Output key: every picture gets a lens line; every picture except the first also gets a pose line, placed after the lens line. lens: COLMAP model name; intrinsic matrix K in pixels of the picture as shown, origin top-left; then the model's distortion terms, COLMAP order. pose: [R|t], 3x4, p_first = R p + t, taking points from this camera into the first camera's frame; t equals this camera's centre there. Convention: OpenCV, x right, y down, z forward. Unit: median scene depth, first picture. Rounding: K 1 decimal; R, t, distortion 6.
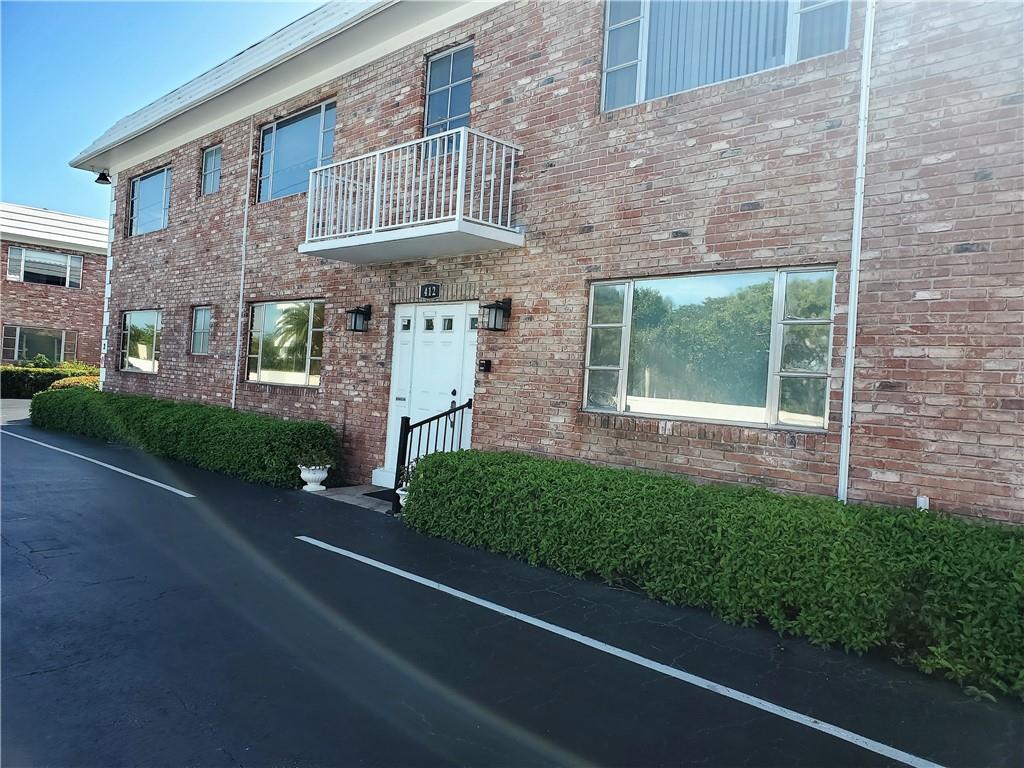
lens RADIAL K [[784.1, 0, 512.0], [0, 784.1, 382.4], [0, 0, 1]] dist [0.053105, -0.070433]
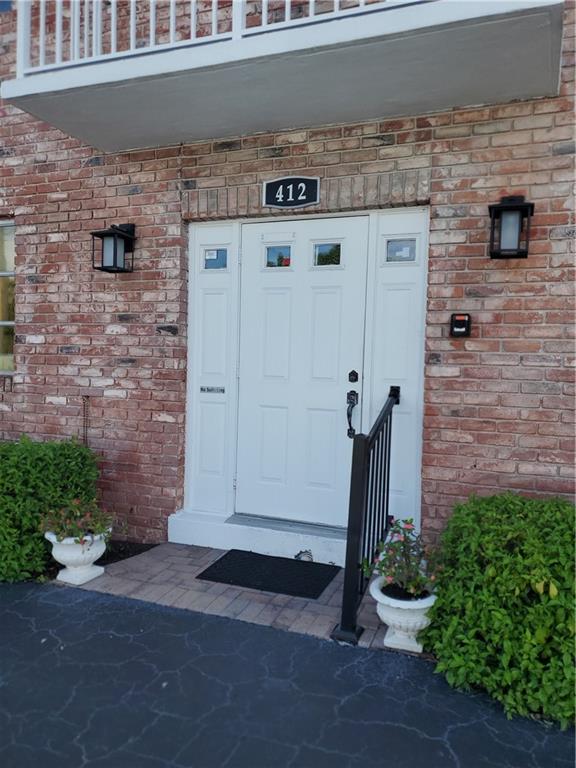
lens RADIAL K [[588.1, 0, 281.2], [0, 588.1, 399.6], [0, 0, 1]] dist [0.053105, -0.070433]
pose [[0.914002, -0.056918, 0.401698, -0.267004], [0.025437, 0.996202, 0.083278, -0.006483], [-0.404912, -0.065898, 0.911978, 0.578169]]
